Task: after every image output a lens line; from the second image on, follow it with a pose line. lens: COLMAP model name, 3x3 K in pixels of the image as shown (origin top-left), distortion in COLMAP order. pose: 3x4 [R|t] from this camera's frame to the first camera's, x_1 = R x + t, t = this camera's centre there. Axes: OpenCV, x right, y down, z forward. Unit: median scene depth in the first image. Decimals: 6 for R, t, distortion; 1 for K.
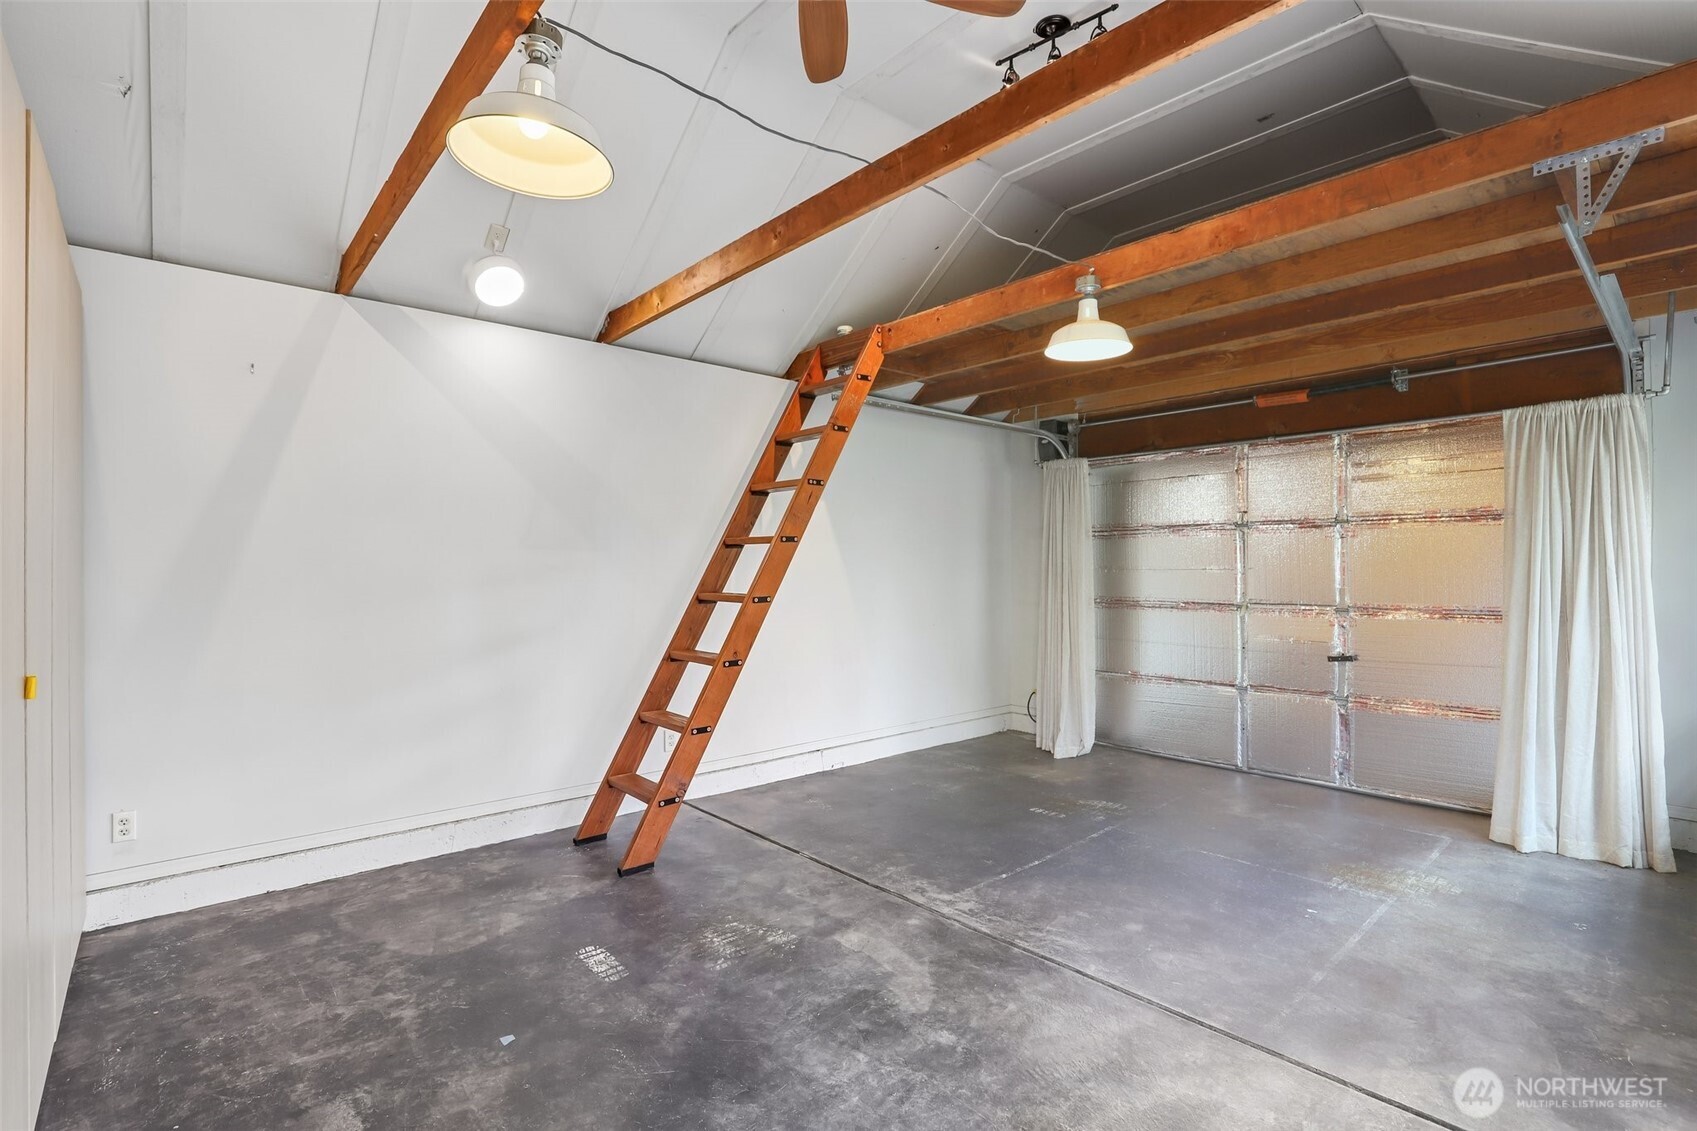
lens RADIAL K [[774.0, 0, 848.5], [0, 774.0, 565.5], [0, 0, 1]] dist [-0.035380, 0.000831]
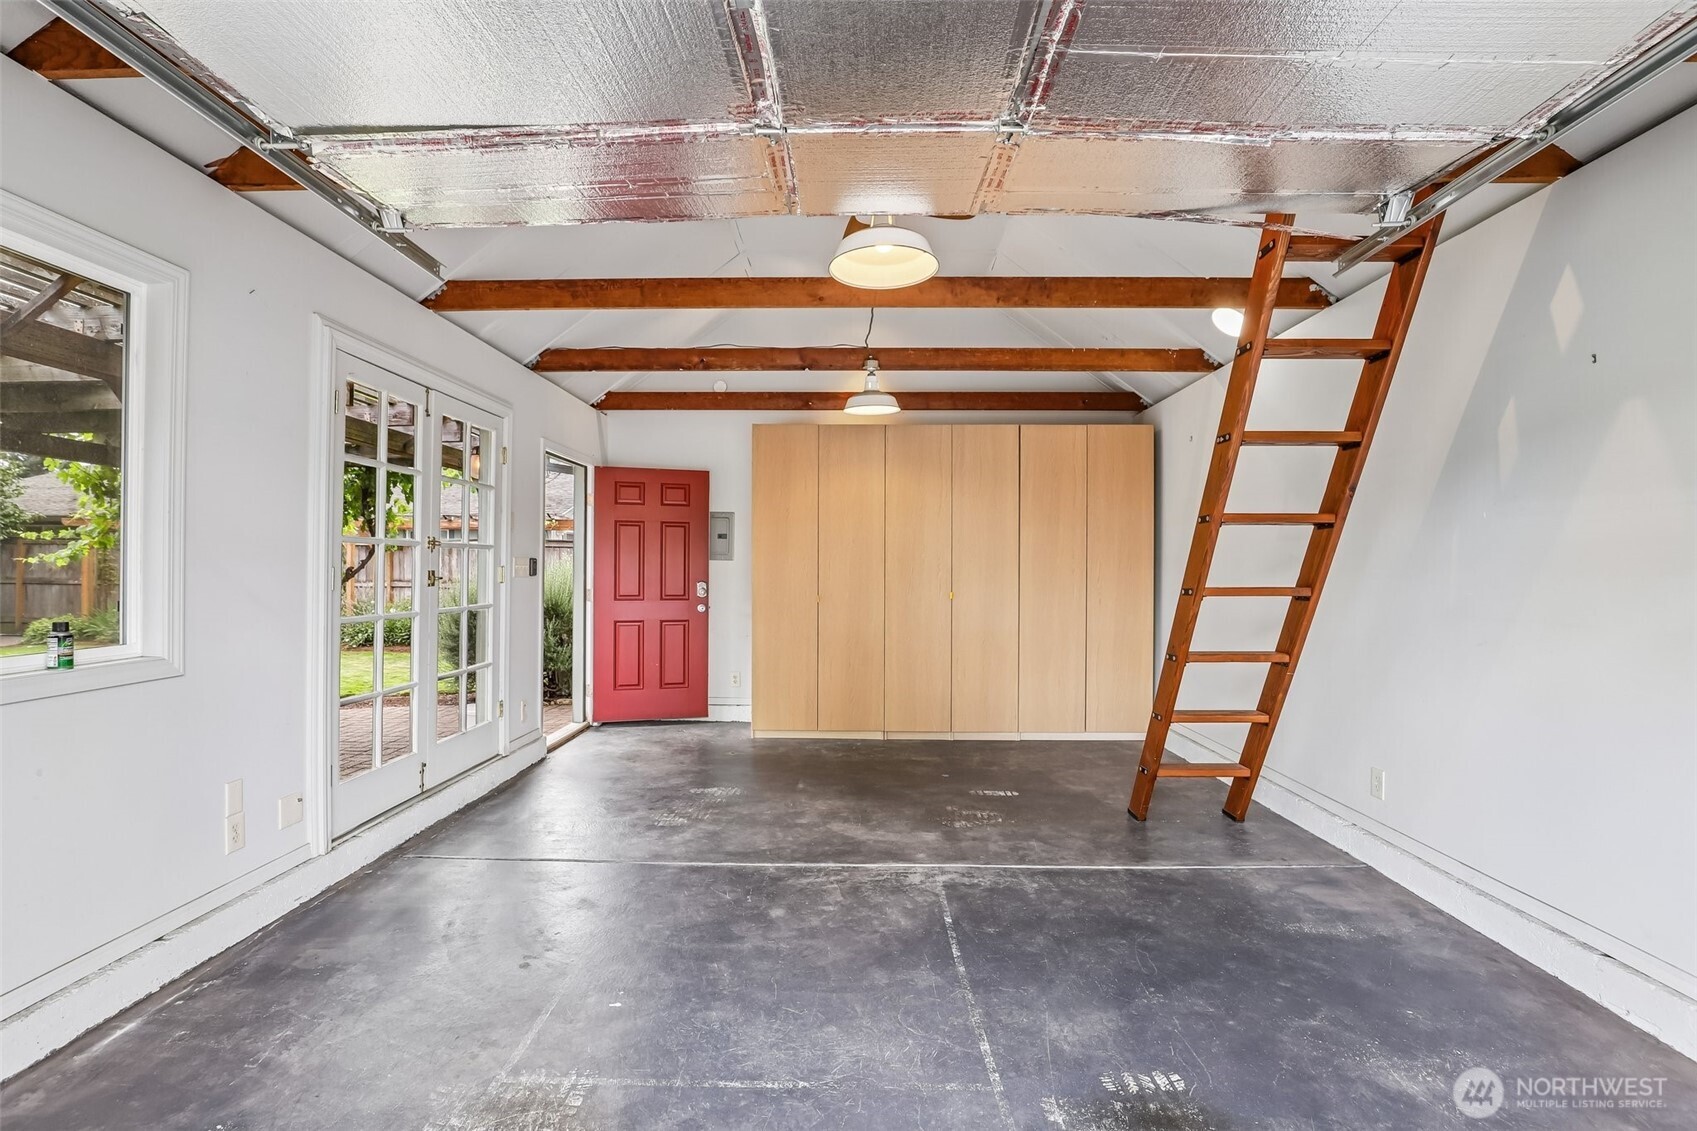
lens RADIAL K [[774.0, 0, 848.5], [0, 774.0, 565.5], [0, 0, 1]] dist [-0.035380, 0.000831]
pose [[-0.670536, -0.003074, -0.741871, 1.037895], [-0.001346, 0.999995, -0.002928, 0.021330], [0.741876, -0.000965, -0.670536, 1.709645]]
